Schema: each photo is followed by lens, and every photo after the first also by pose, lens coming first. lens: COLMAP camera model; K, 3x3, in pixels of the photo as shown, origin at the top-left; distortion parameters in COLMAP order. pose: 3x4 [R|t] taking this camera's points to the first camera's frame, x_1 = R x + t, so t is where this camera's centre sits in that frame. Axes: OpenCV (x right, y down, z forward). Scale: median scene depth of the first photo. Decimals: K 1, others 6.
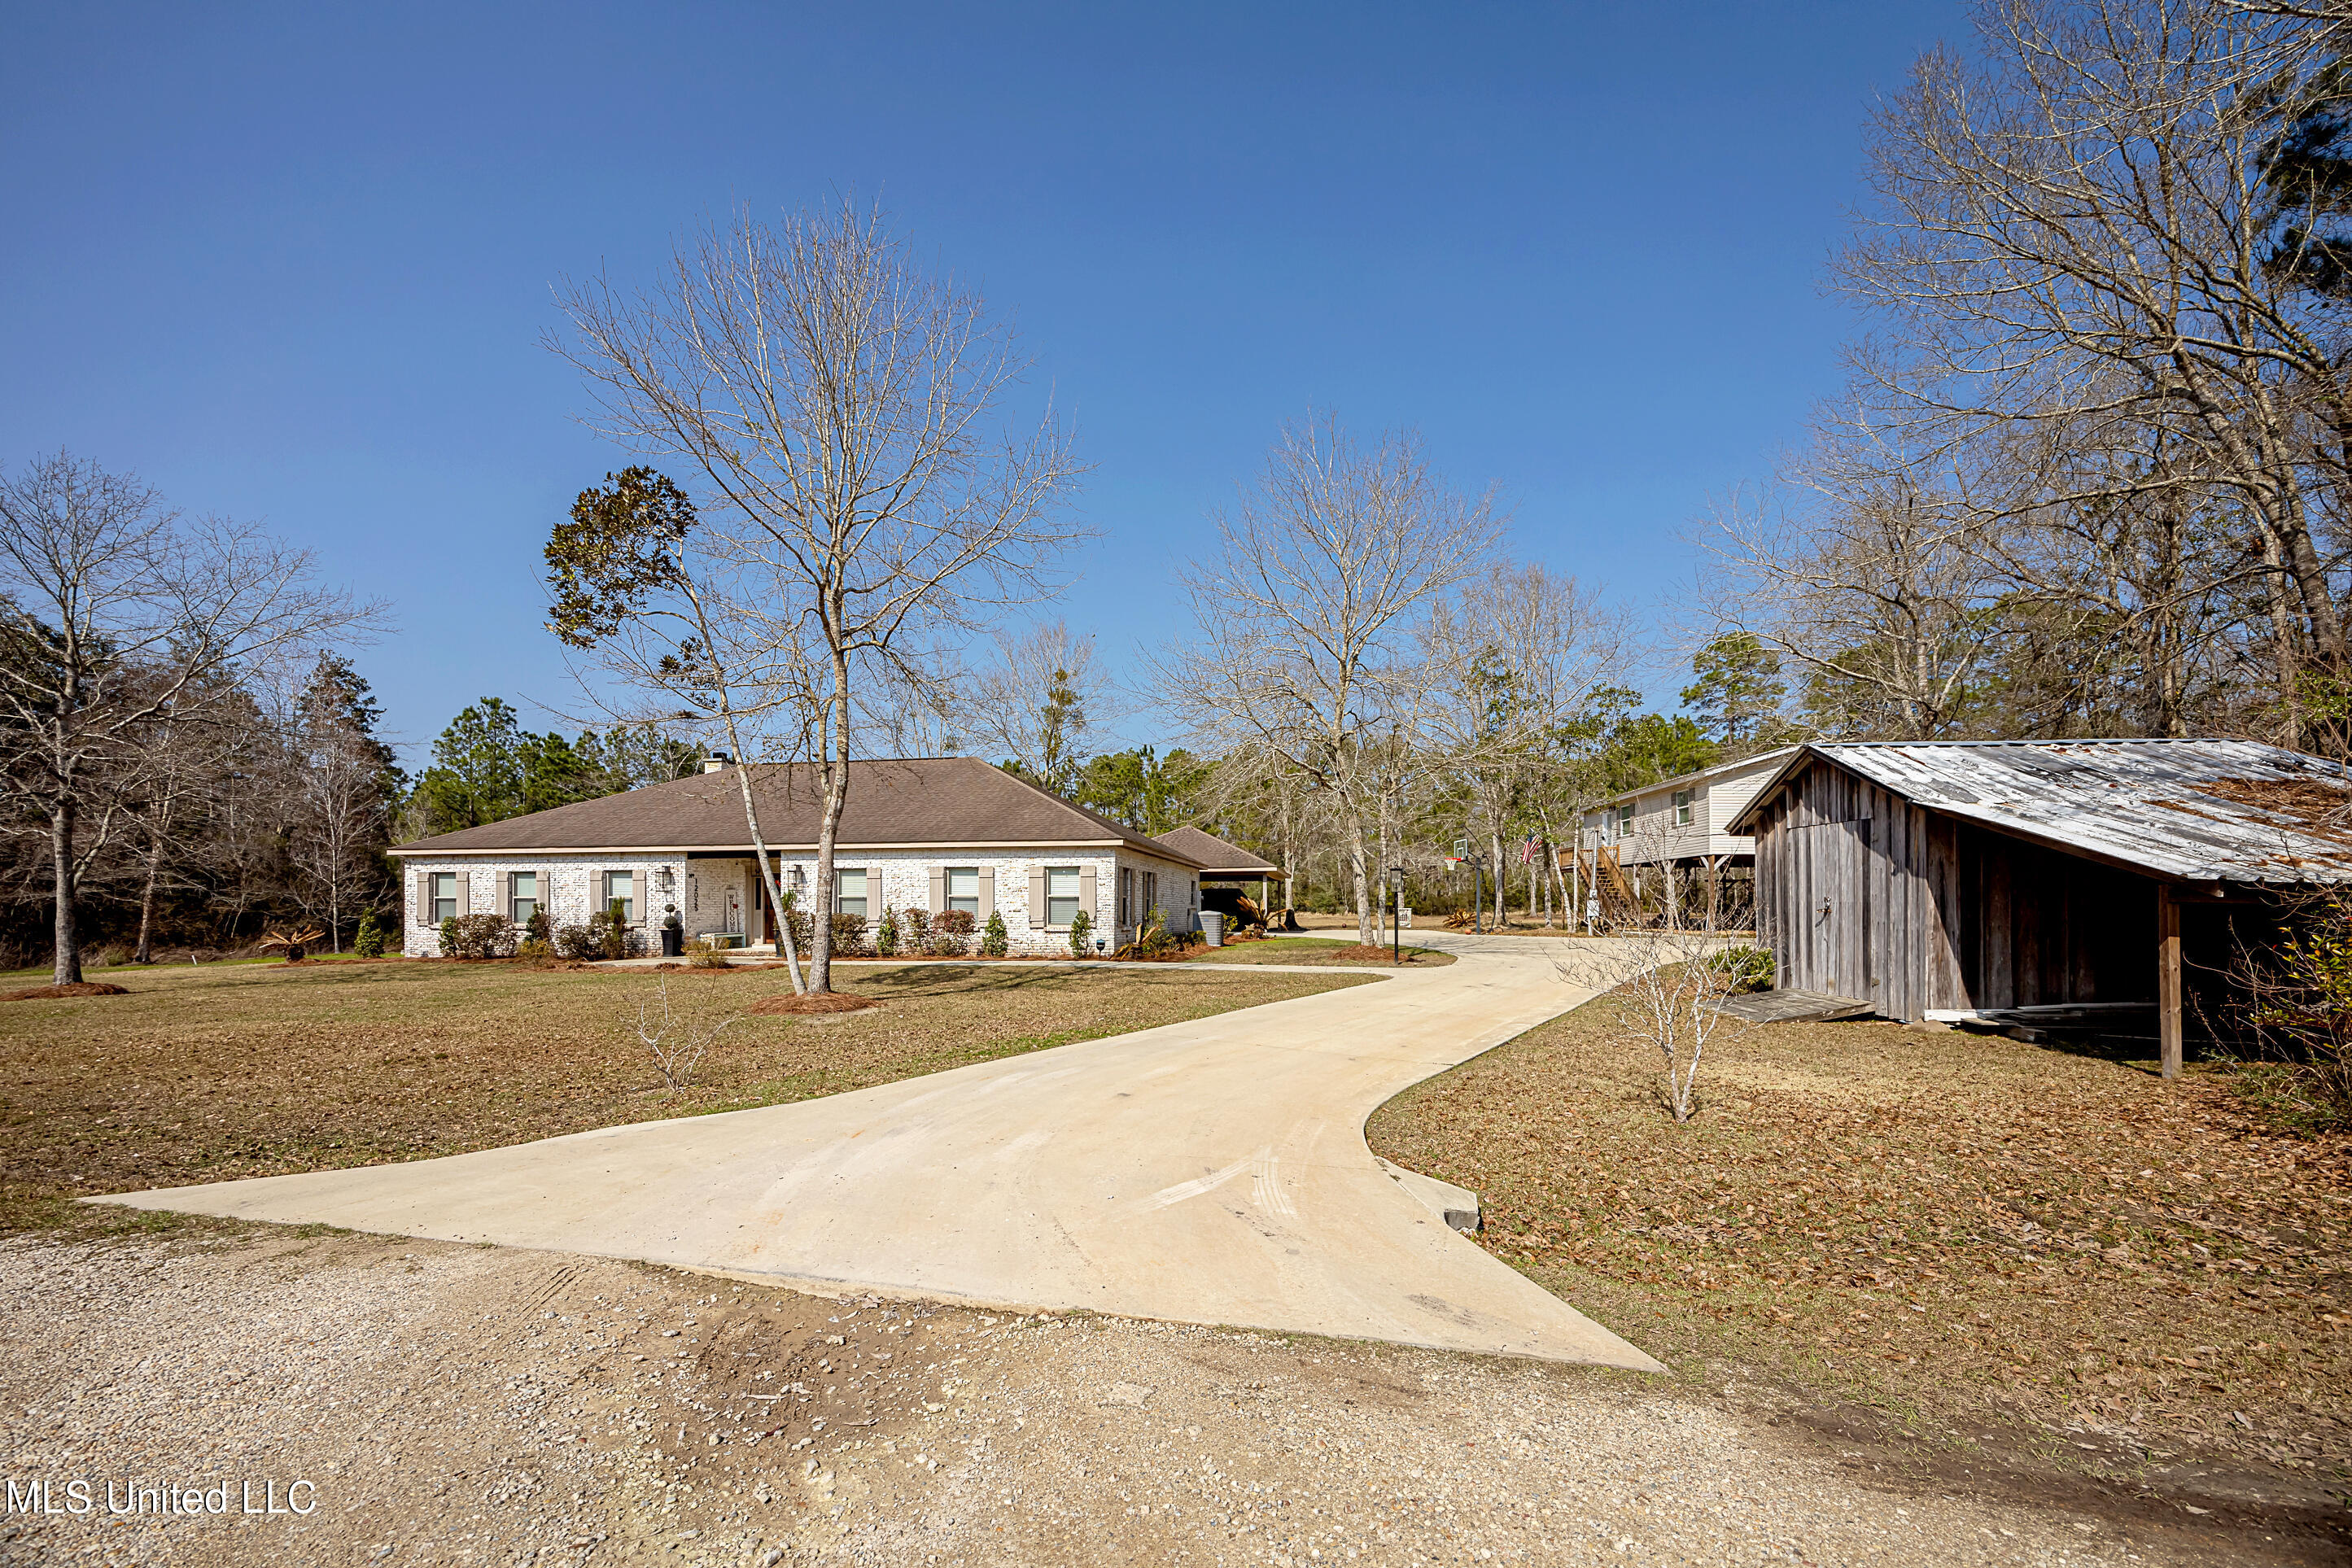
lens RADIAL K [[938.4, 0, 1215.7], [0, 938.4, 904.0], [0, 0, 1]] dist [-0.004639, 0.000748]
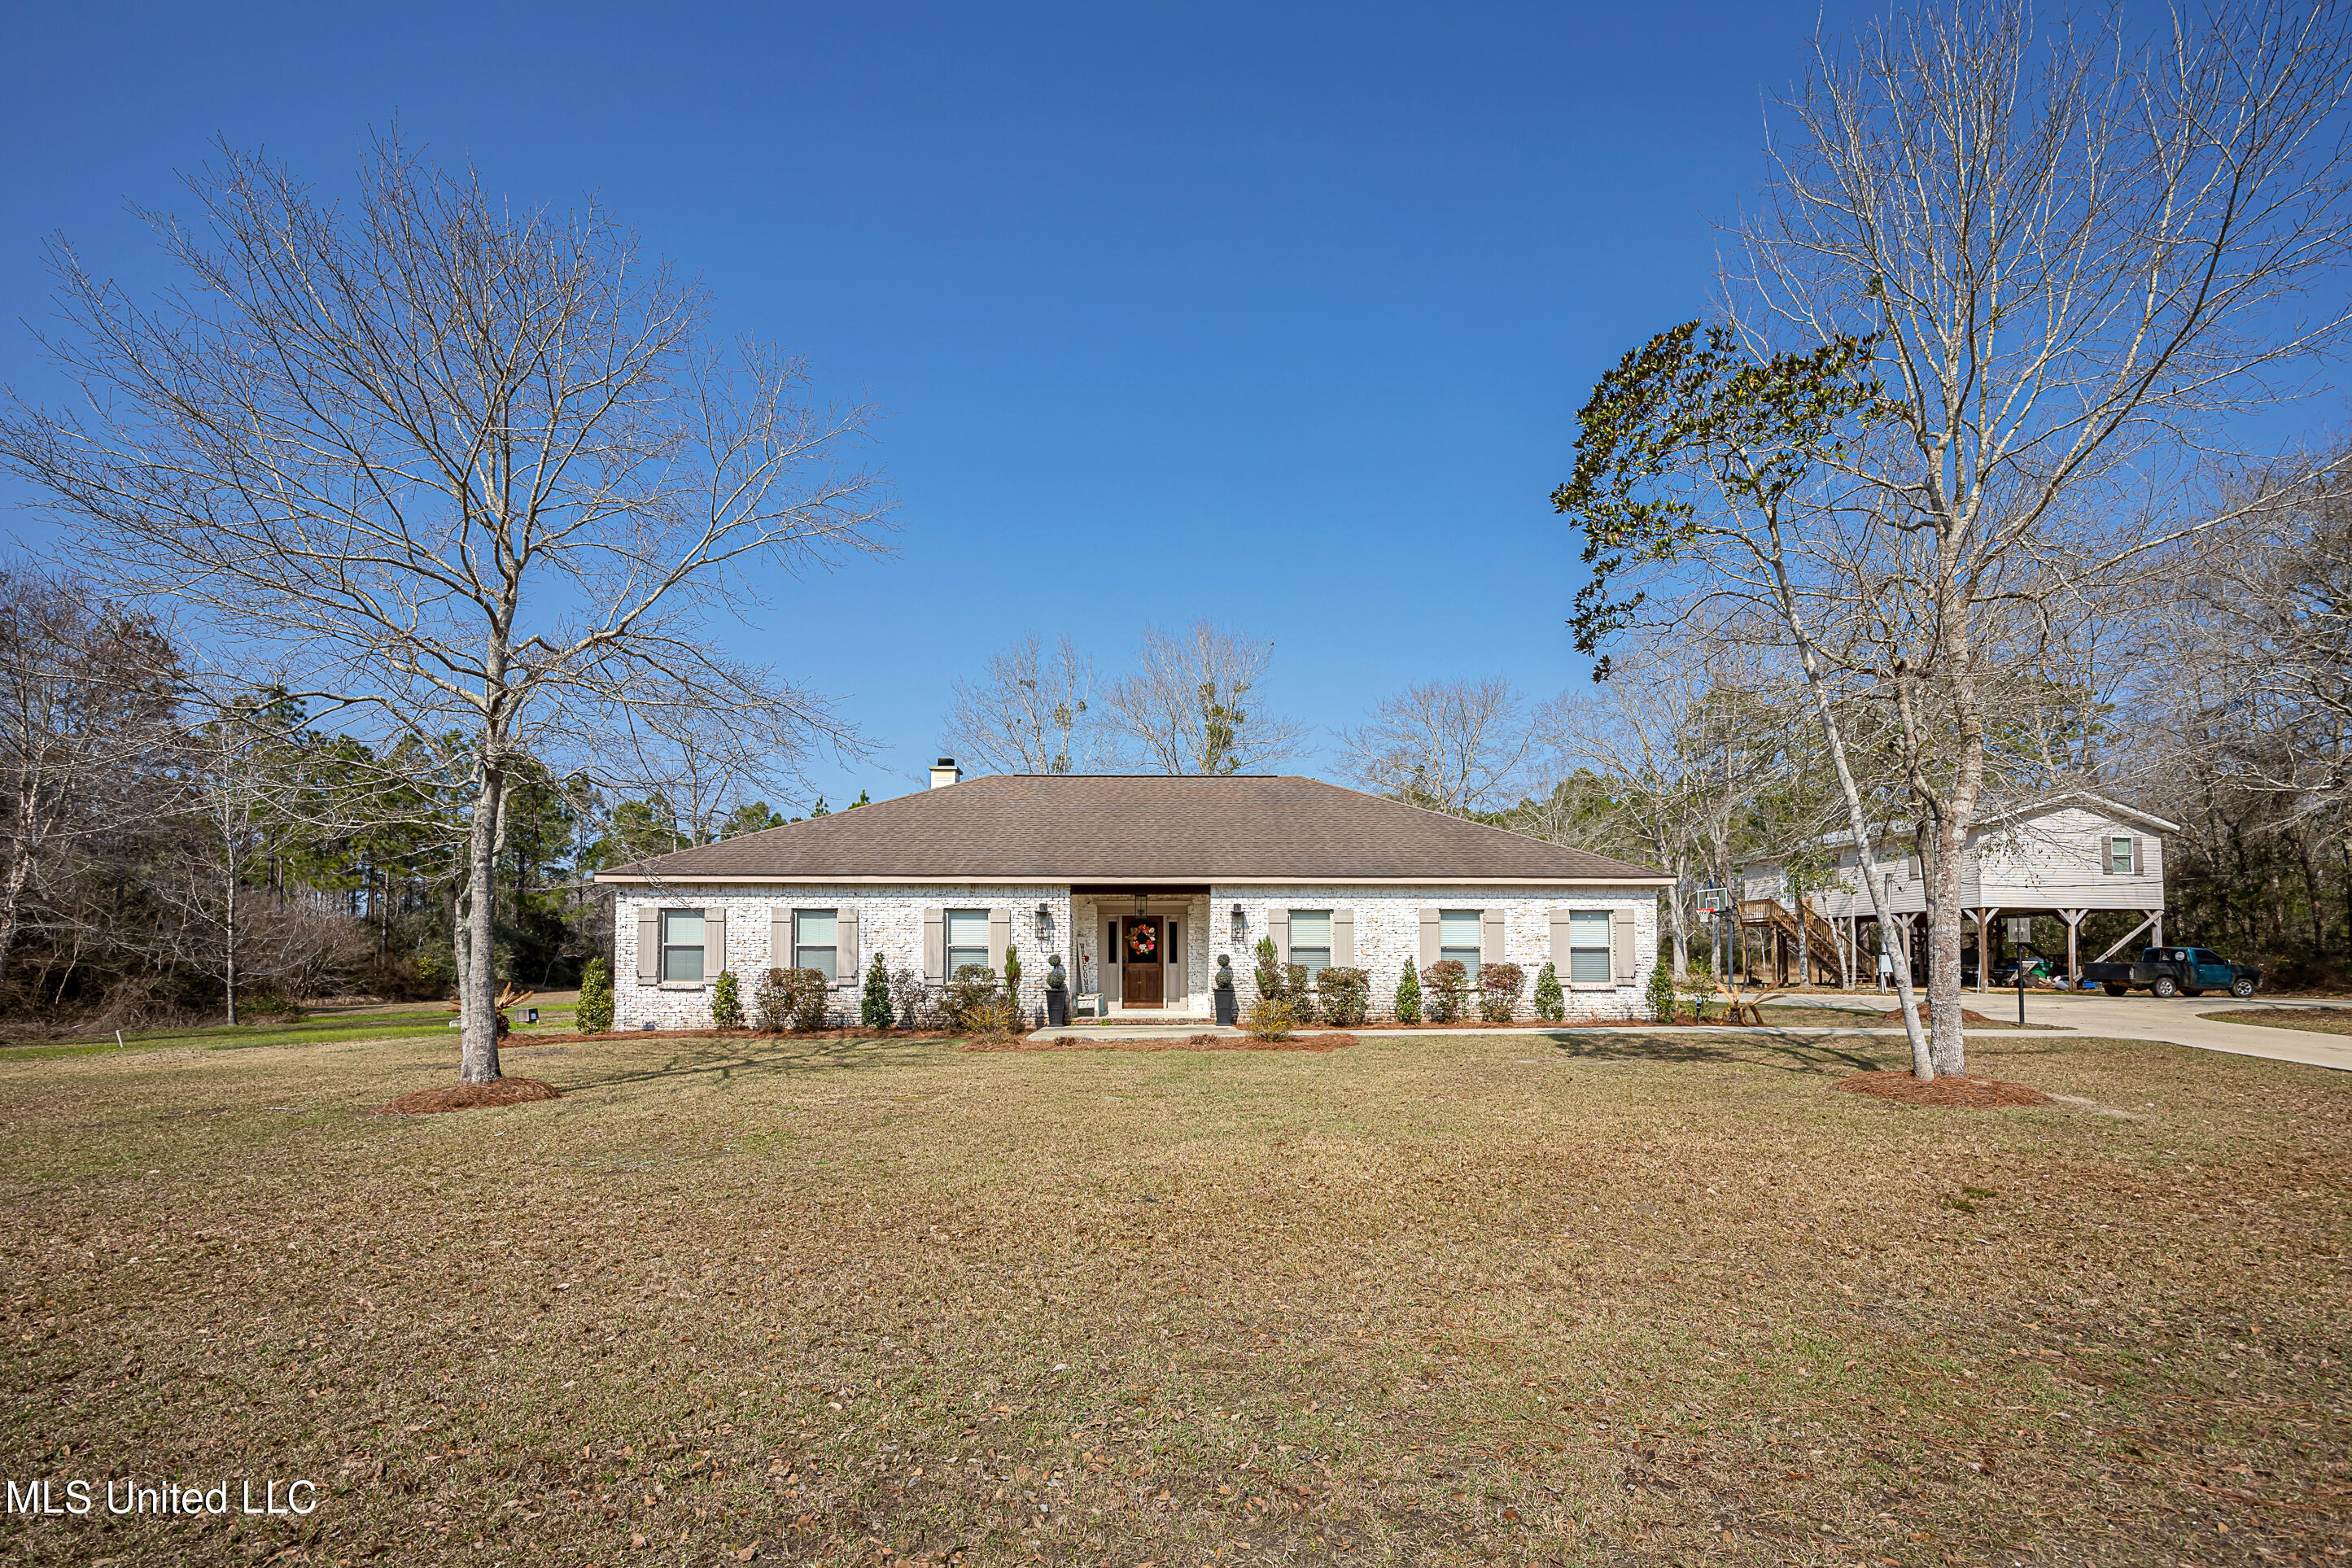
lens RADIAL K [[986.9, 0, 1184.4], [0, 986.9, 956.0], [0, 0, 1]] dist [-0.005905, -0.000112]
pose [[0.981303, 0.002629, 0.192450, -0.607943], [-0.002608, 0.999997, -0.000366, 0.000906], [-0.192450, -0.000142, 0.981307, 0.207740]]
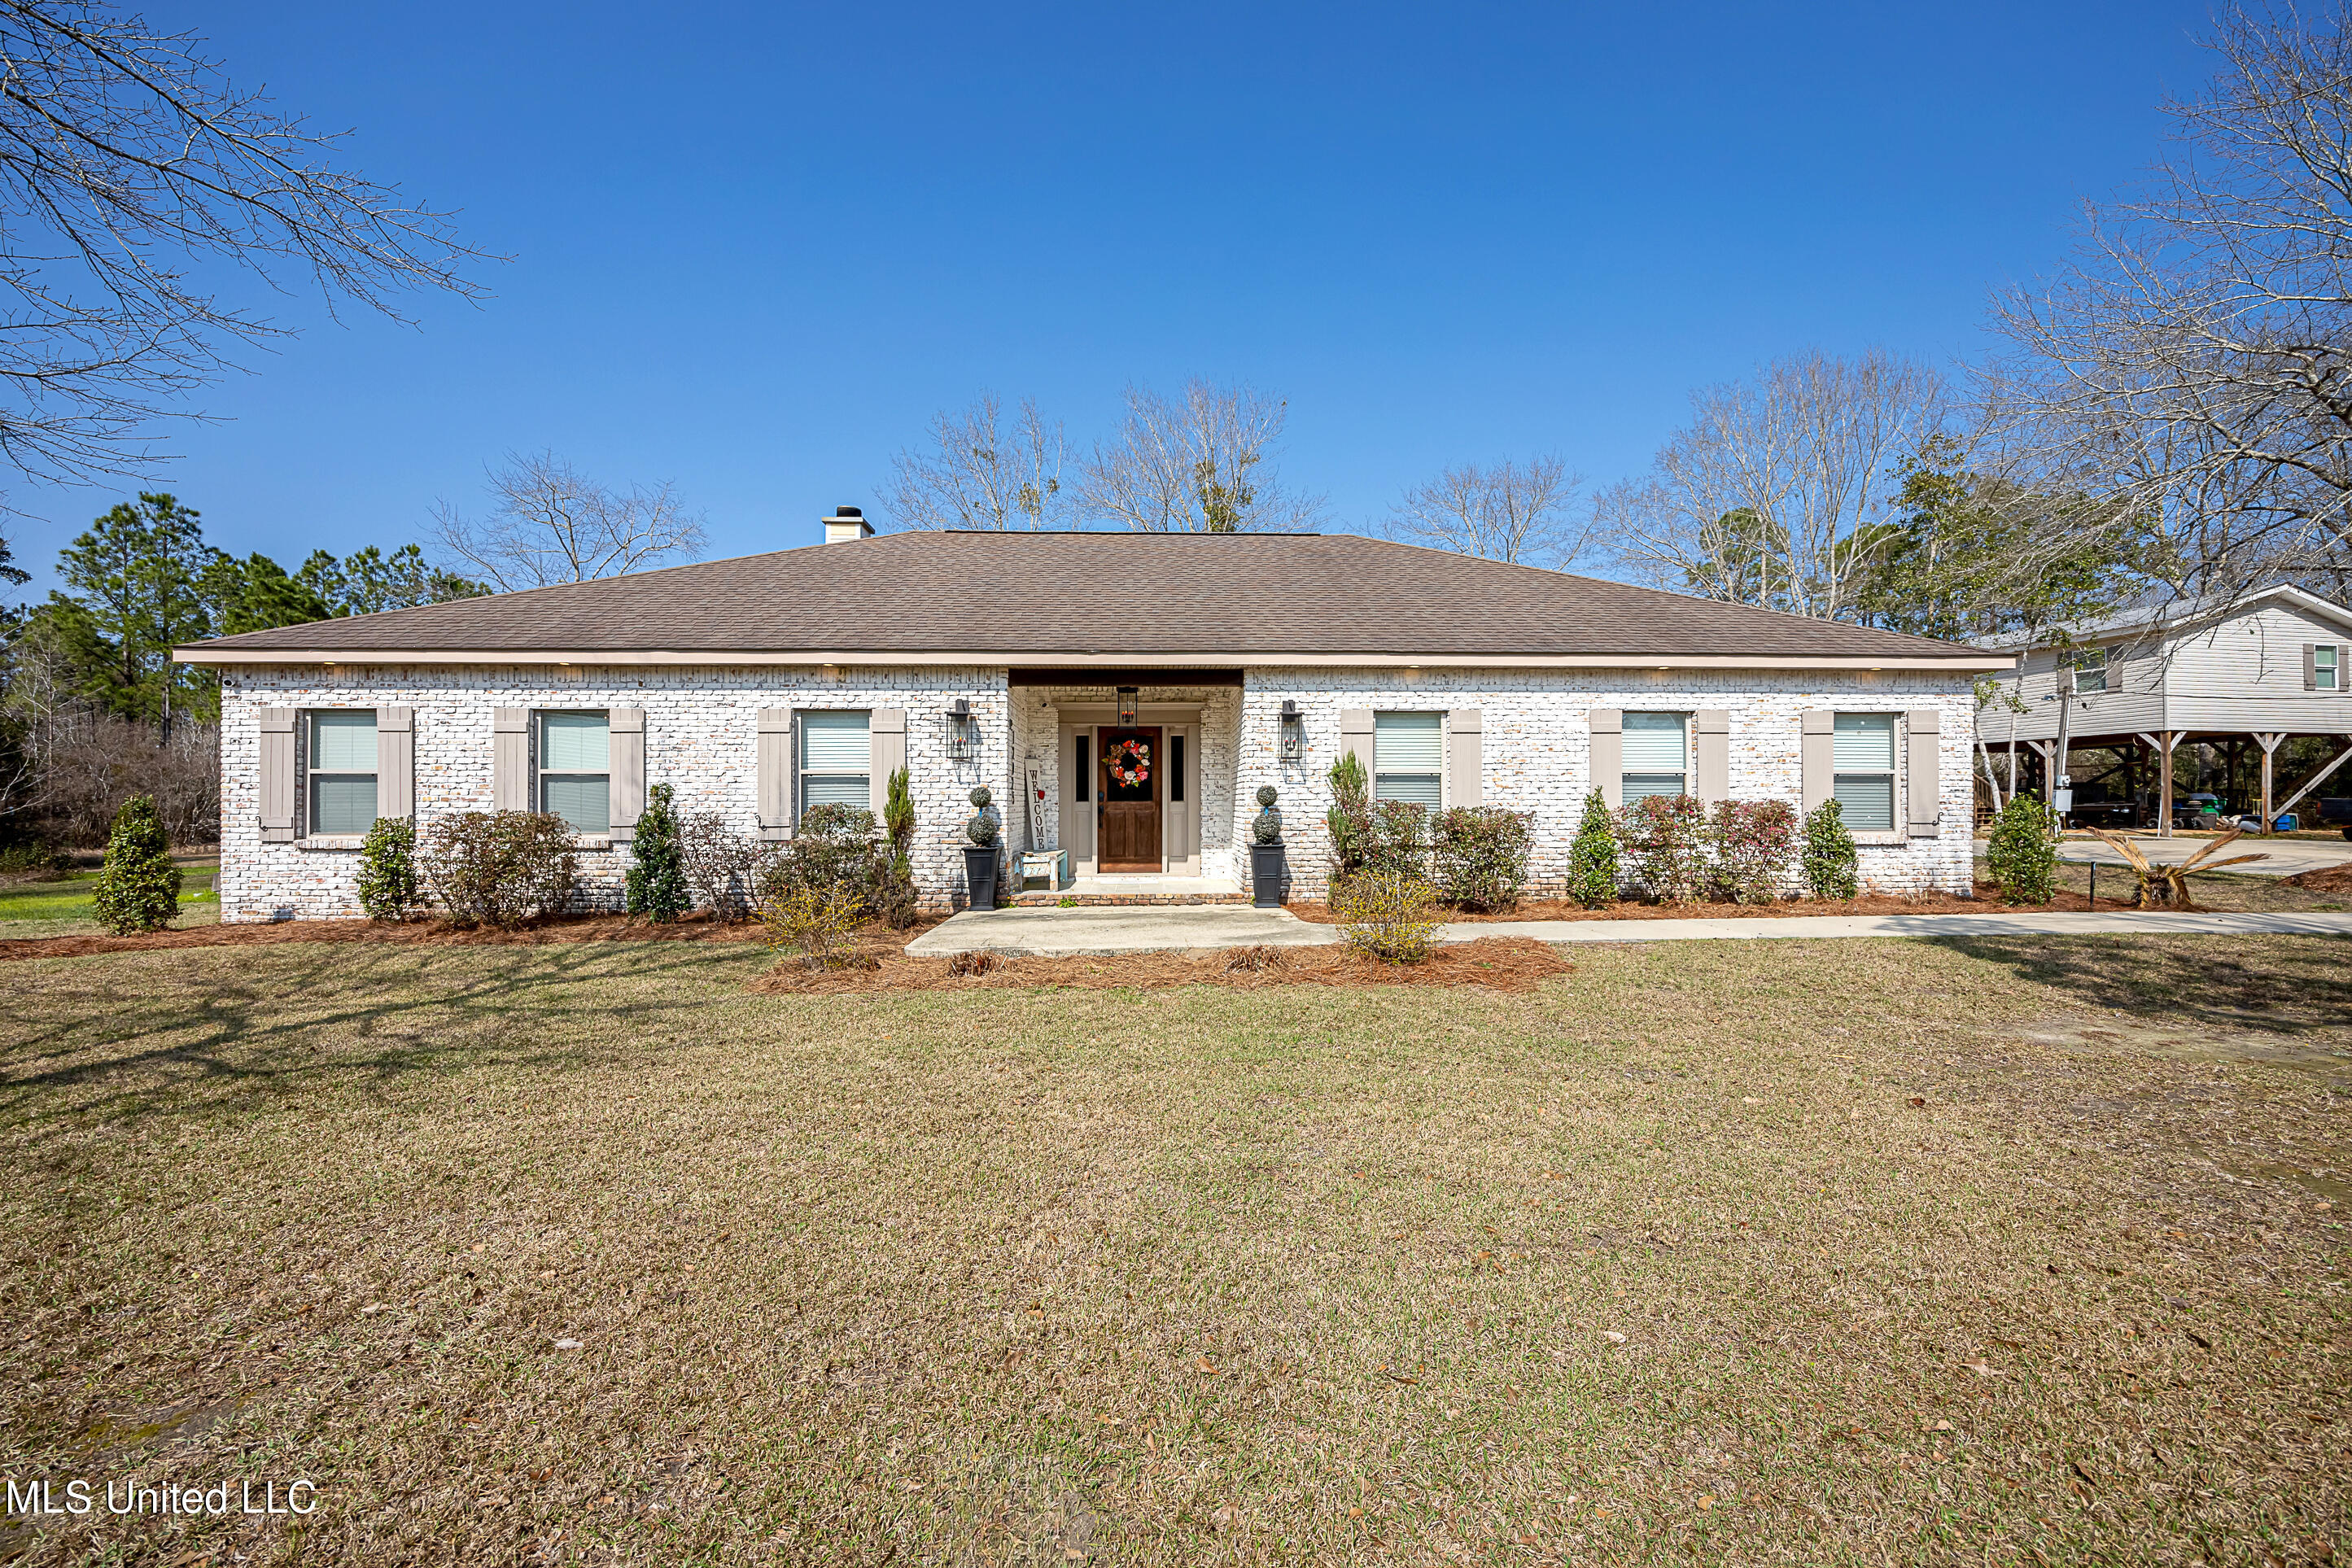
lens RADIAL K [[938.4, 0, 1178.2], [0, 938.4, 794.7], [0, 0, 1]] dist [-0.004639, 0.000748]
pose [[0.978665, 0.000397, 0.205464, -0.559982], [-0.000235, 1.000000, -0.000813, 0.003597], [-0.205464, 0.000747, 0.978664, 0.535164]]
